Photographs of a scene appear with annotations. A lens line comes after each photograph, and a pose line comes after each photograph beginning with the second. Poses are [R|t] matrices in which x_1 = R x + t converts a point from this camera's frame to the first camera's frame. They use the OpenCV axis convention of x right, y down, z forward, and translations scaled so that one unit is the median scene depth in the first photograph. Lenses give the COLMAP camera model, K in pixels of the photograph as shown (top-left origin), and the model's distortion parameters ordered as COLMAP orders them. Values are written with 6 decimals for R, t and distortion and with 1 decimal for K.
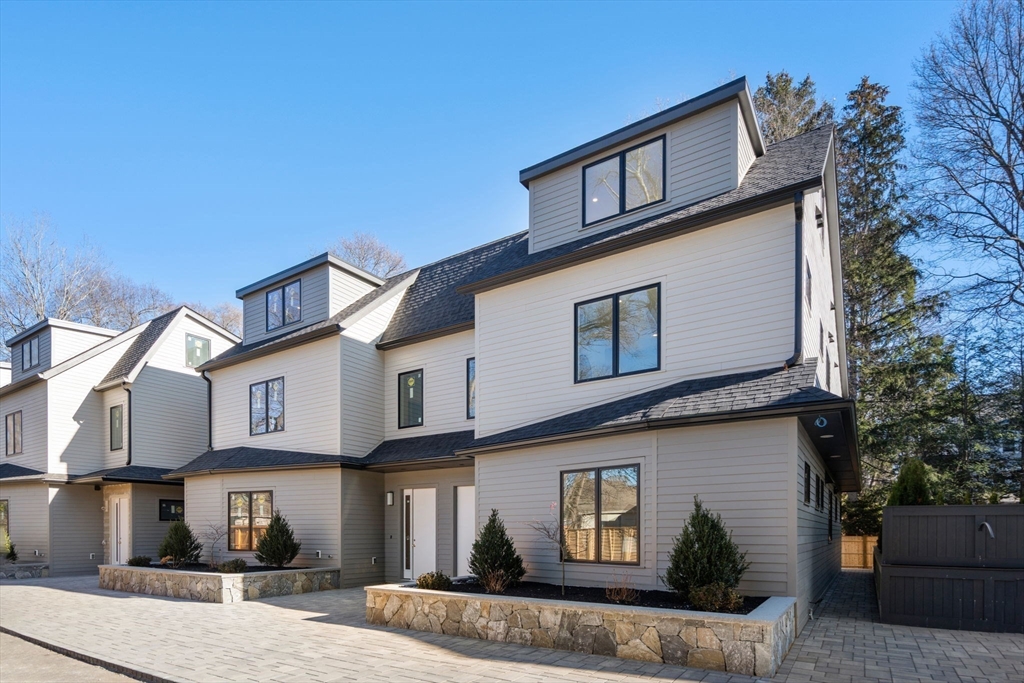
lens RADIAL K [[549.9, 0, 515.0], [0, 549.9, 400.4], [0, 0, 1]] dist [0.004971, 0.000450]
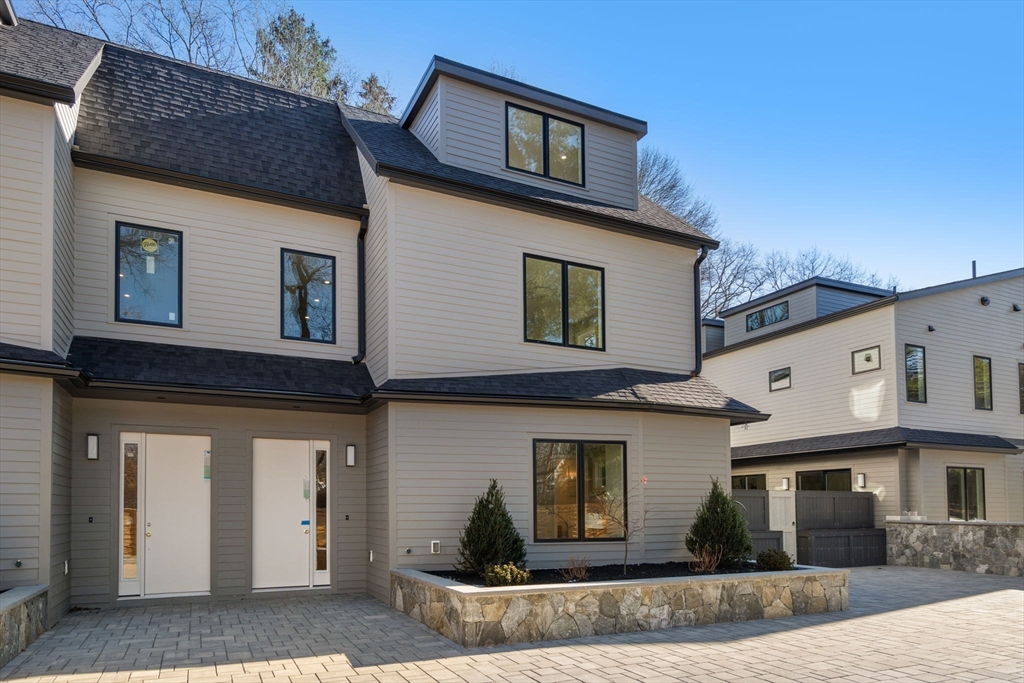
lens RADIAL K [[629.3, 0, 512.0], [0, 629.3, 341.5], [0, 0, 1]] dist [0.006861, 0.000909]
pose [[0.507371, 0.219219, 0.833377, -0.704710], [-0.196908, 0.971008, -0.135542, 0.104646], [-0.838929, -0.095328, 0.535827, 0.435429]]
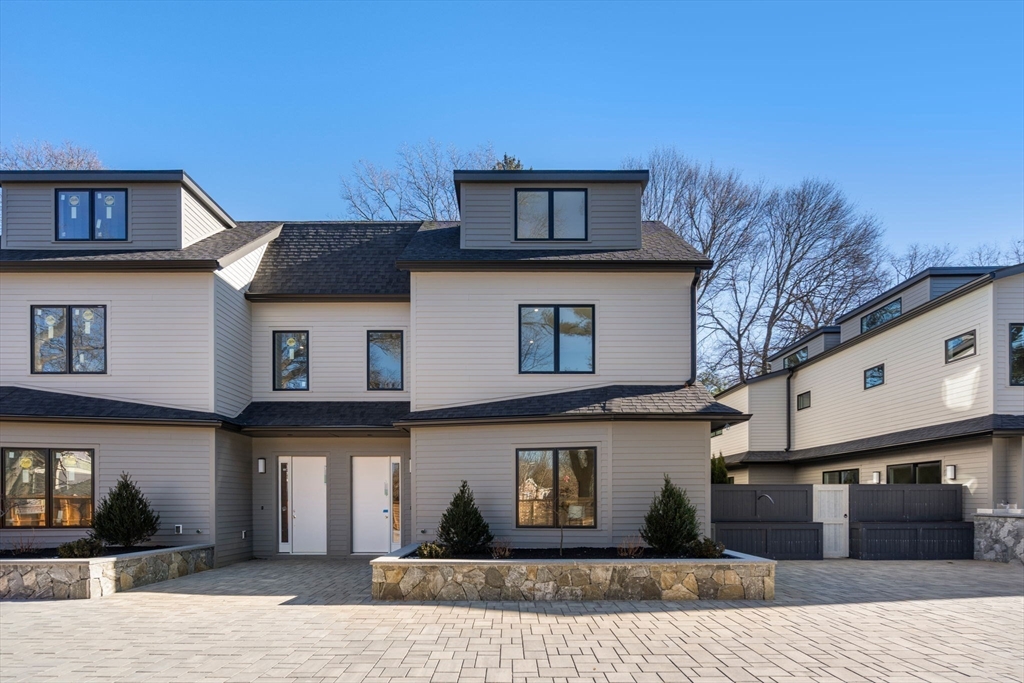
lens RADIAL K [[465.4, 0, 510.6], [0, 465.4, 398.7], [0, 0, 1]] dist [-0.003758, 0.000433]
pose [[0.830731, 0.117955, 0.544033, -0.402220], [-0.126406, 0.991734, -0.022003, 0.042397], [-0.542132, -0.050491, 0.838775, 0.175497]]
